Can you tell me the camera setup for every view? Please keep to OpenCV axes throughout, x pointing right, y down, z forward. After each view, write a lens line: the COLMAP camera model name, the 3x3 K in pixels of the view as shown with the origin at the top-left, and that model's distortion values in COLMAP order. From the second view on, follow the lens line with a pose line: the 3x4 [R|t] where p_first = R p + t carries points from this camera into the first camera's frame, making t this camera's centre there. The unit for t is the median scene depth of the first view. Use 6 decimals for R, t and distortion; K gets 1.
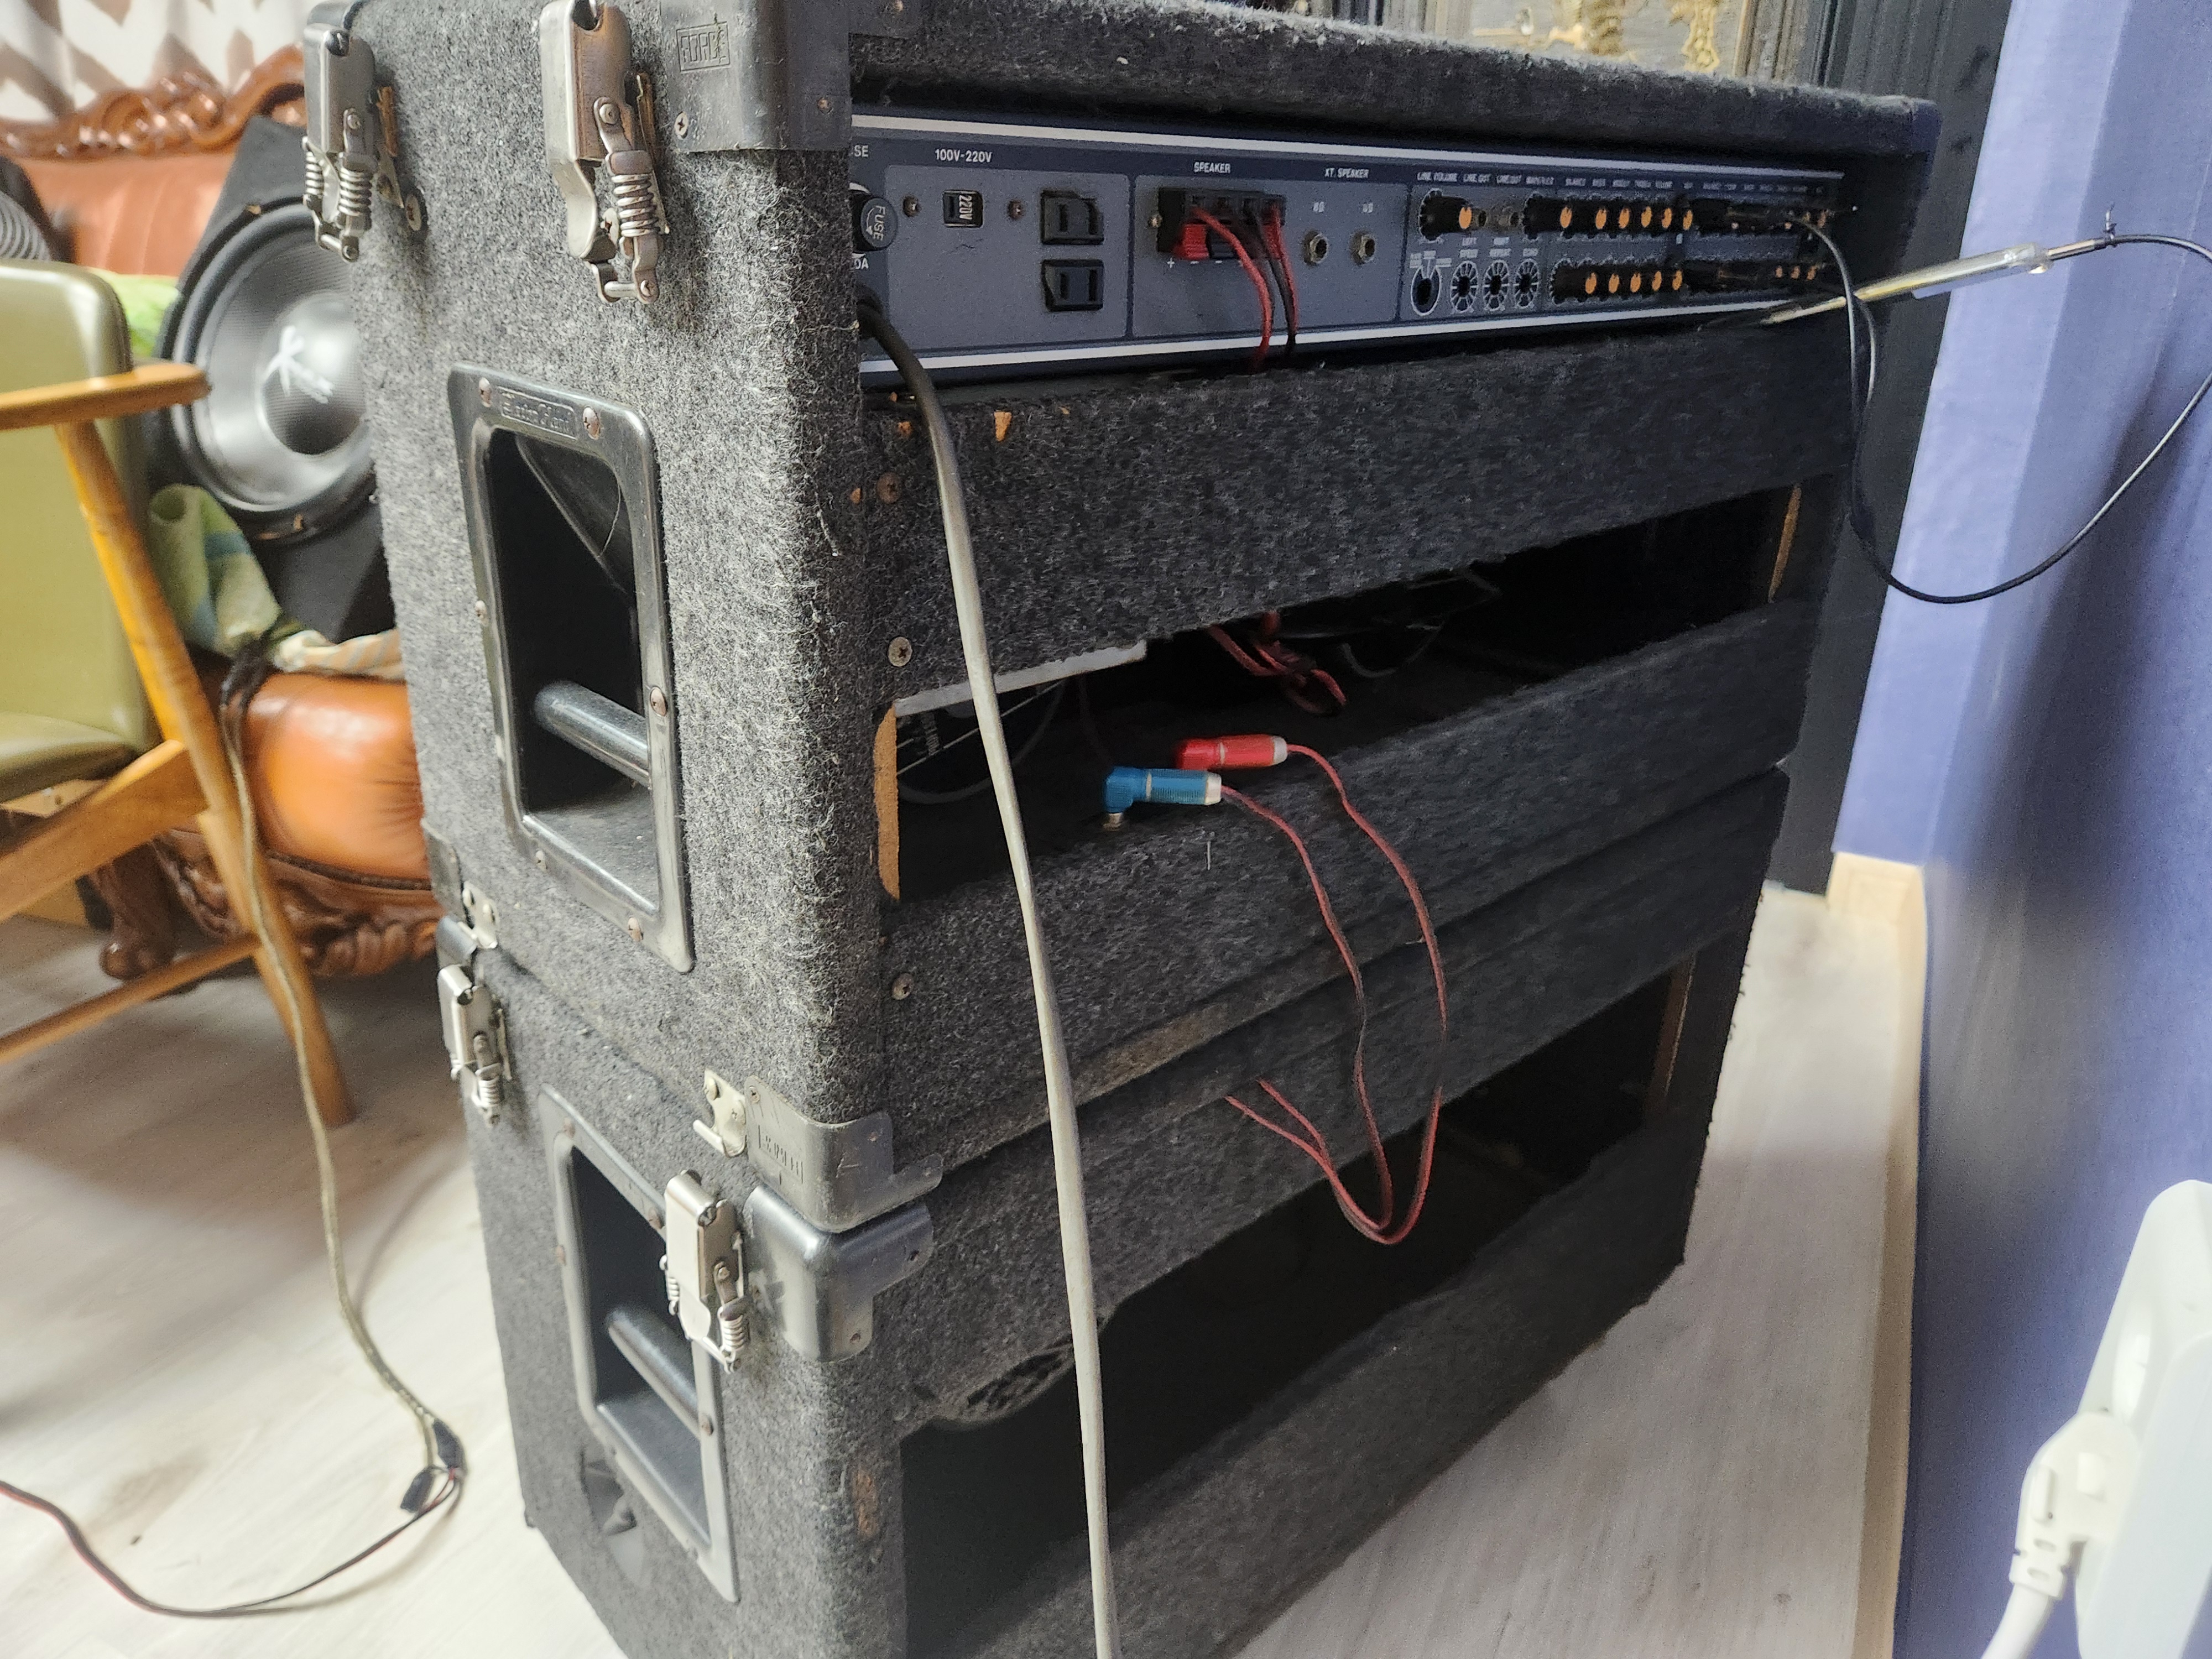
lens RADIAL K [[1489.9, 0, 1106.0], [0, 1489.9, 829.5], [0, 0, 1]] dist [0.068275, -0.066649]
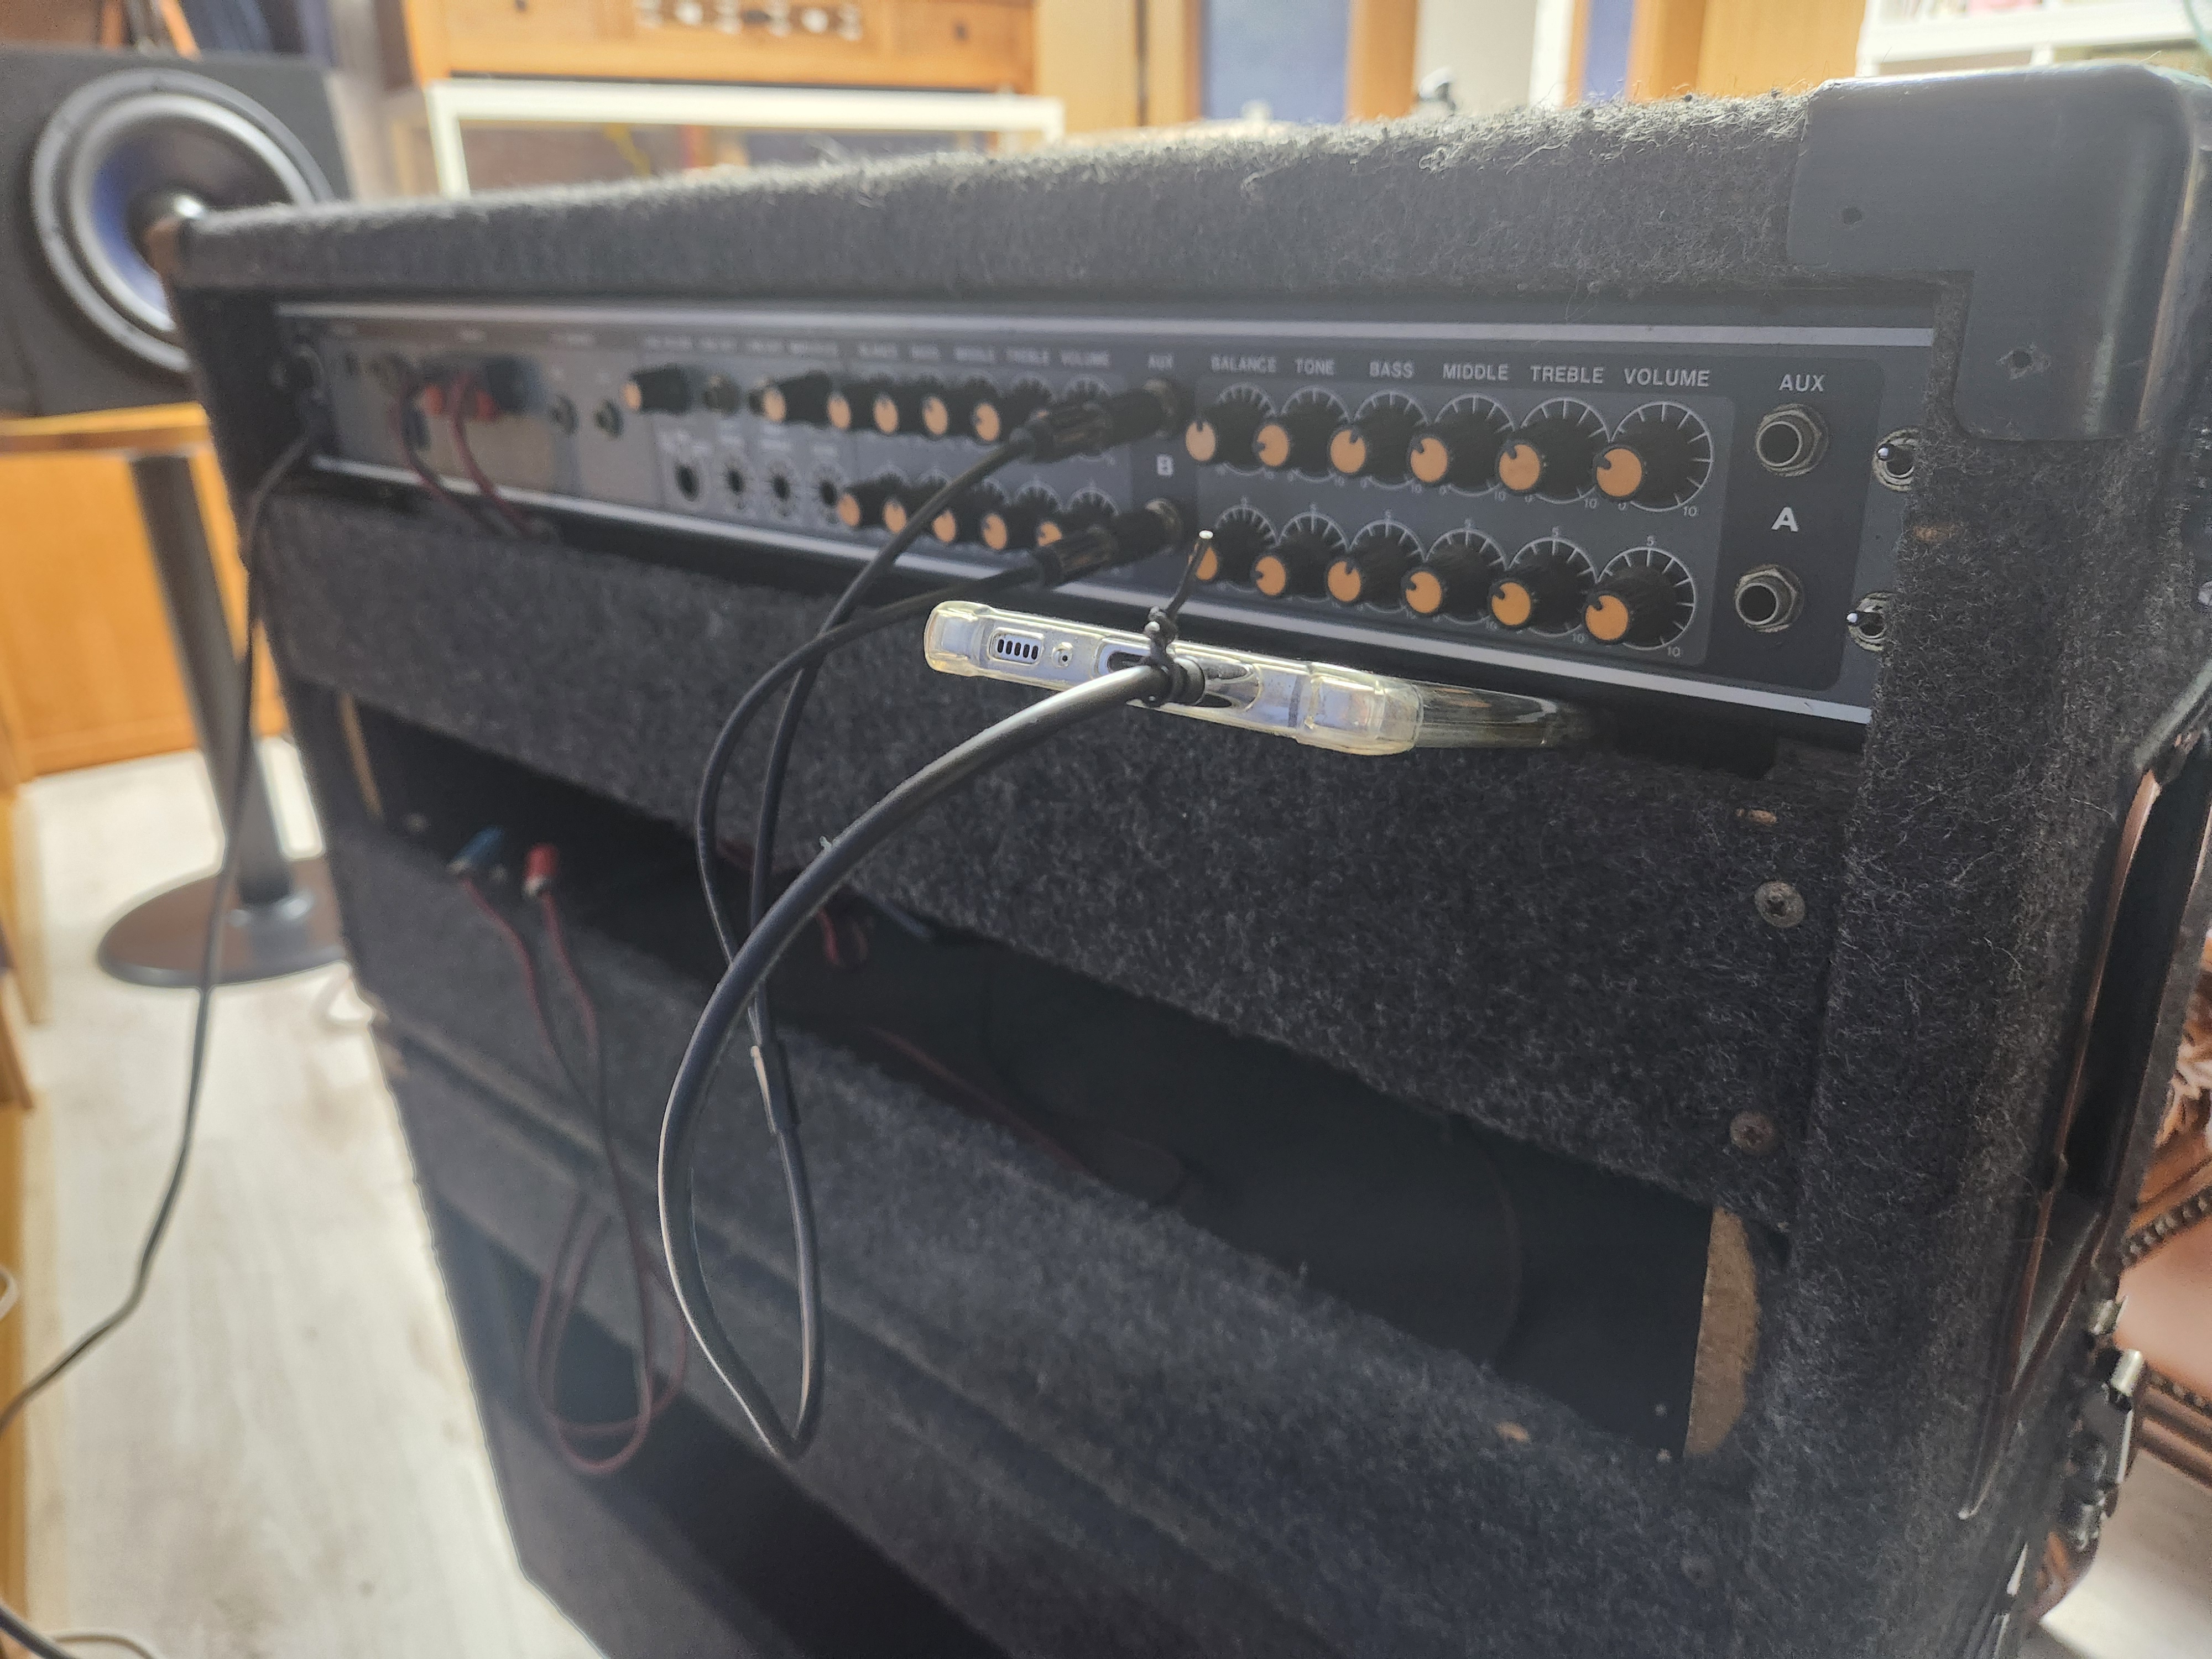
lens RADIAL K [[1489.9, 0, 1106.0], [0, 1489.9, 829.5], [0, 0, 1]] dist [0.068275, -0.066649]
pose [[0.134067, 0.265593, -0.954718, 1.044272], [-0.423144, 0.886514, 0.187199, -0.432573], [0.896089, 0.378886, 0.231236, 1.074715]]
